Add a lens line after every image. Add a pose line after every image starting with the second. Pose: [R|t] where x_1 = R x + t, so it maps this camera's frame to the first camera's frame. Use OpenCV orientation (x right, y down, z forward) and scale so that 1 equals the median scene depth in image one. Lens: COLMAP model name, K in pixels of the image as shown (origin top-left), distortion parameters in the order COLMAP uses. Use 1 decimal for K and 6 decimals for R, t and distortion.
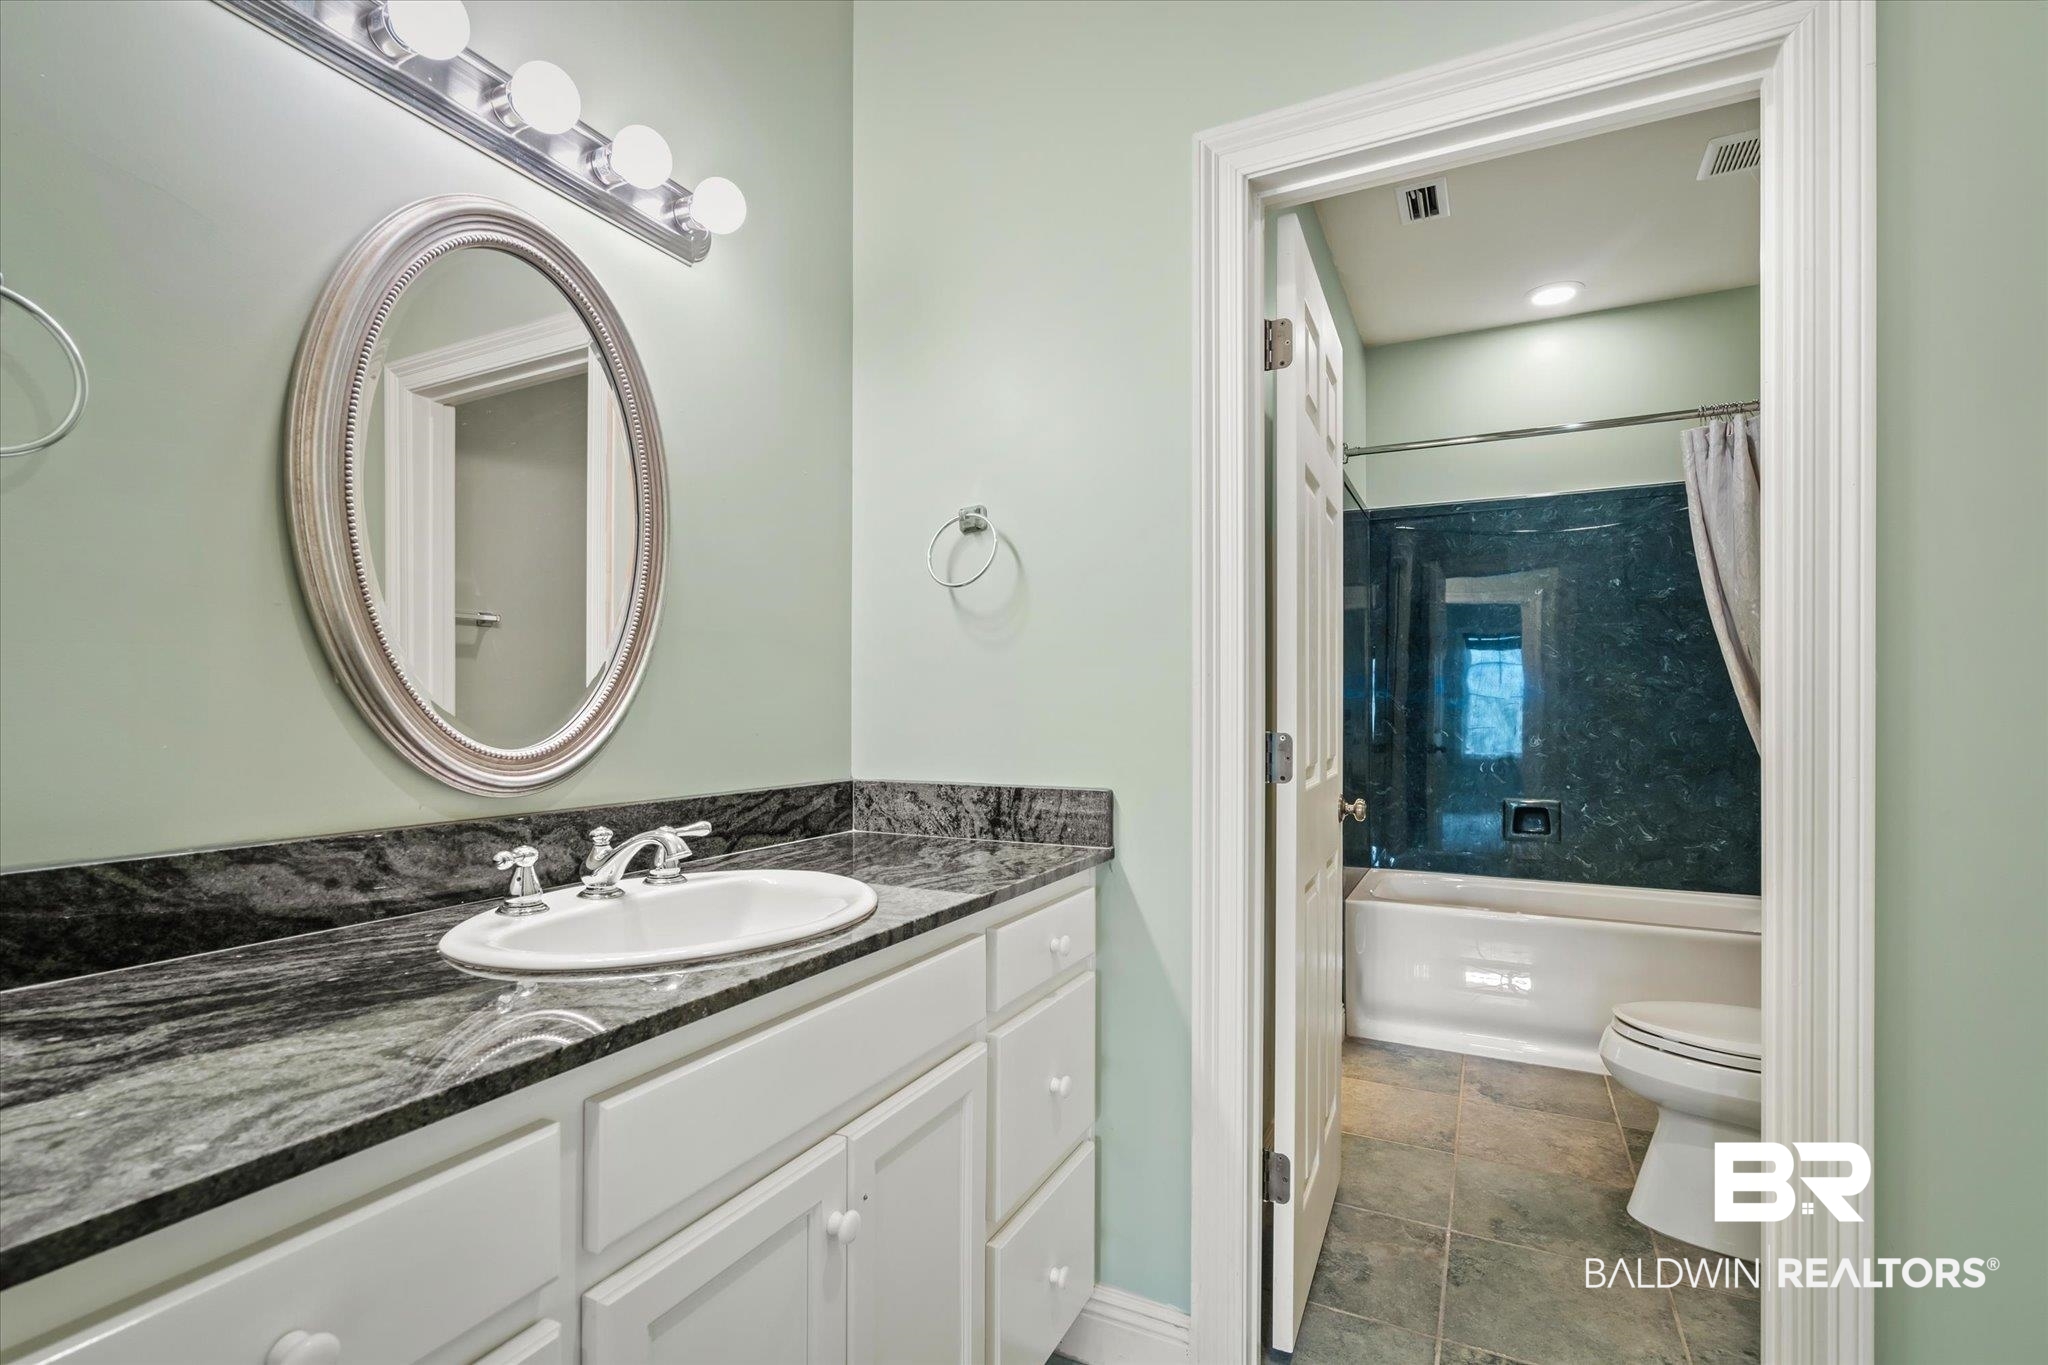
lens RADIAL K [[926.0, 0, 1019.9], [0, 926.0, 679.8], [0, 0, 1]] dist [0.003545, 0.000121]
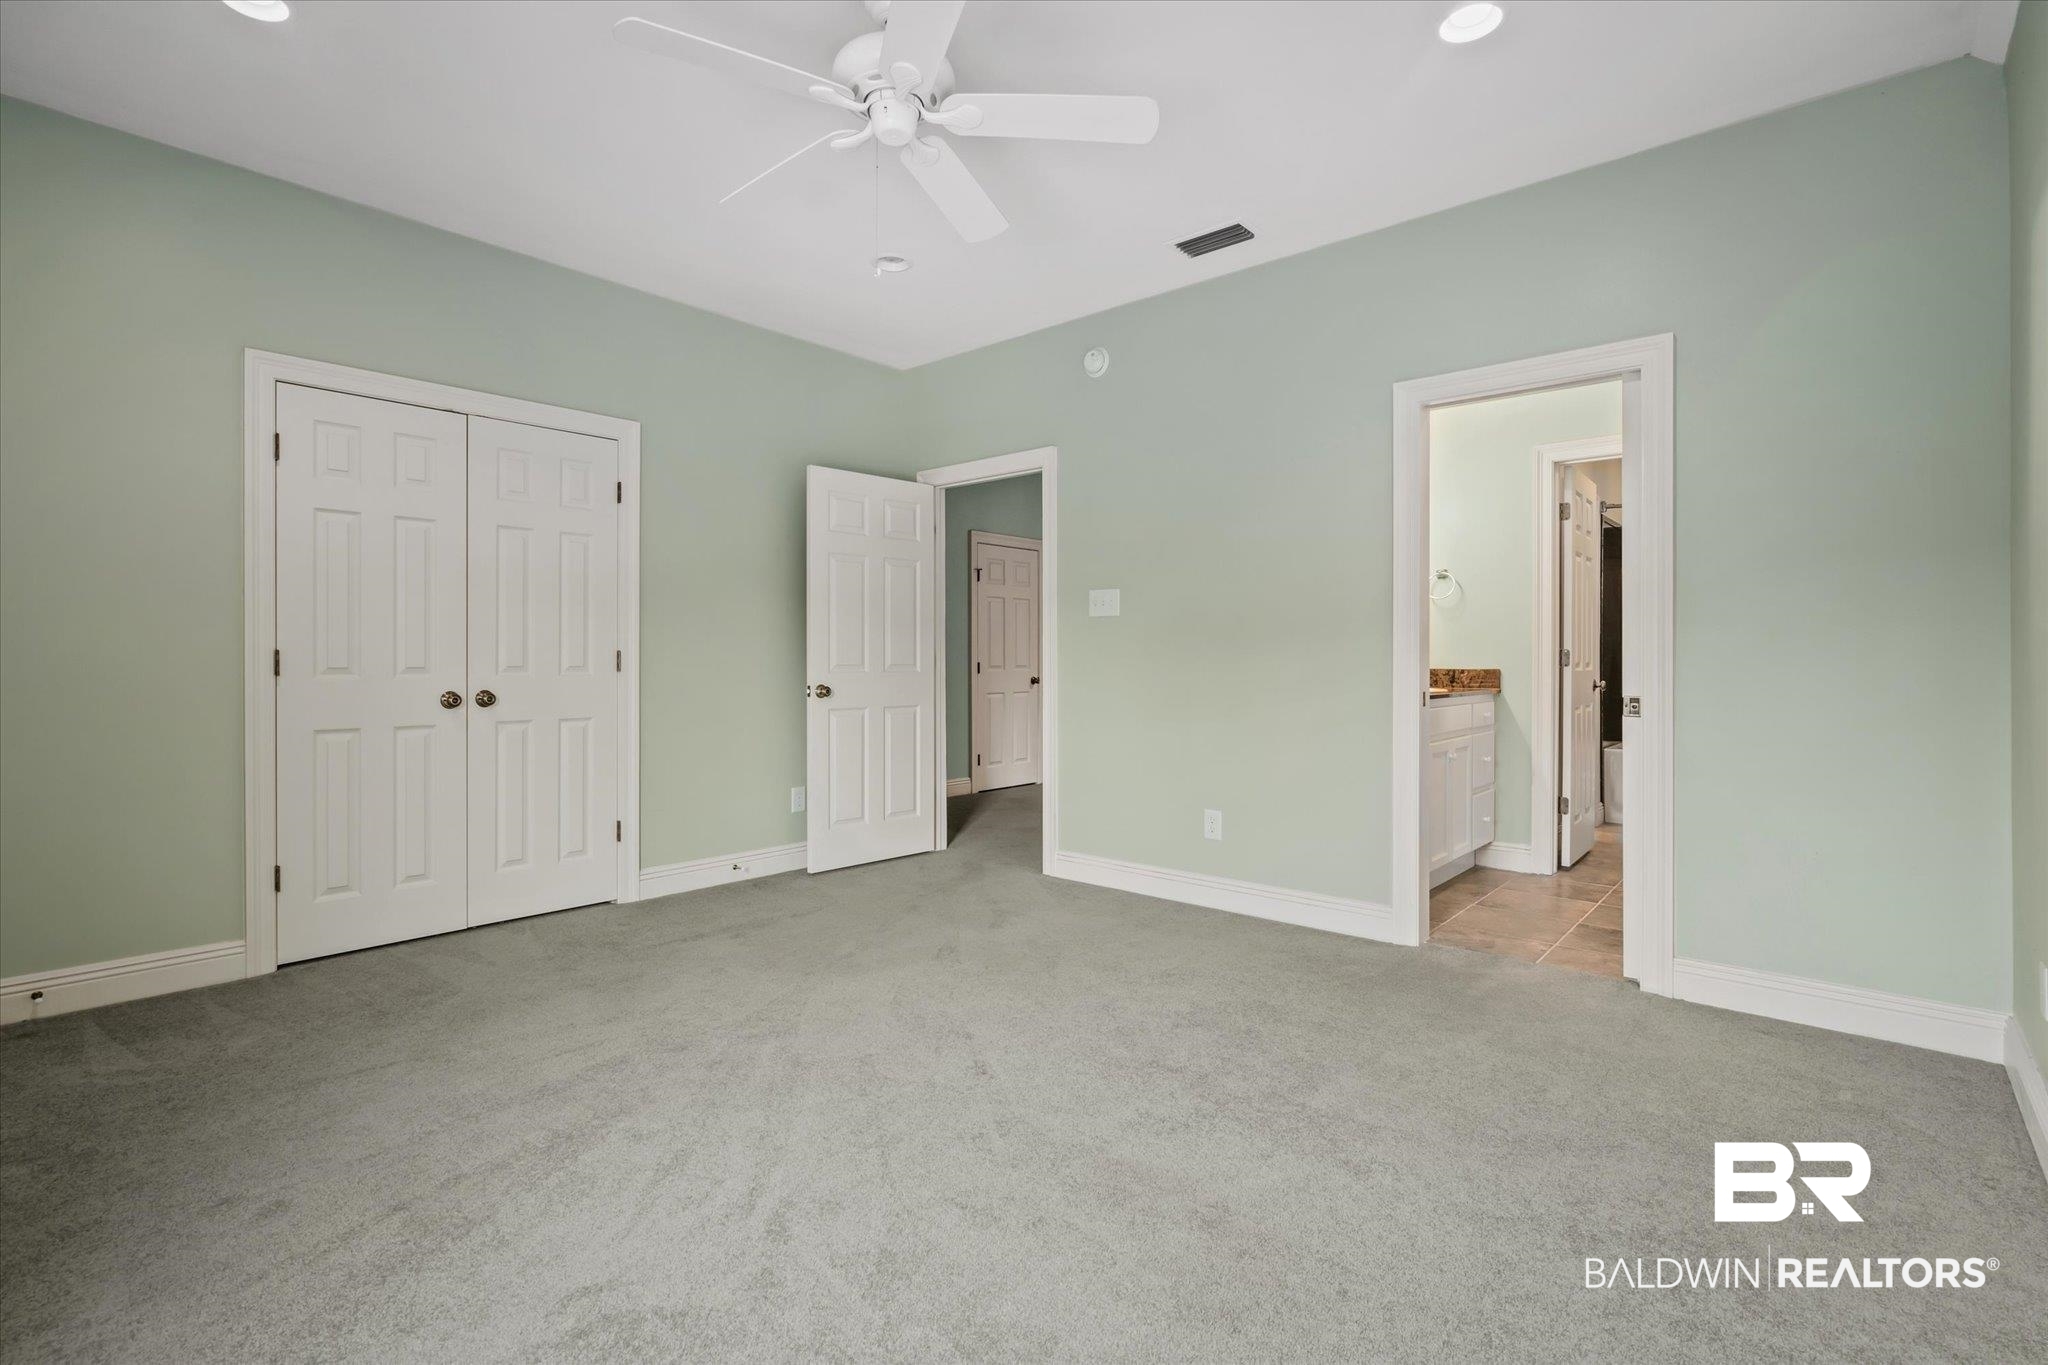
lens RADIAL K [[926.0, 0, 1019.0], [0, 926.0, 673.7], [0, 0, 1]] dist [0.003545, 0.000121]
pose [[0.967648, -0.001621, -0.252299, -0.589785], [0.004407, 0.999935, 0.010475, 0.094881], [0.252266, -0.011248, 0.967592, -2.060020]]
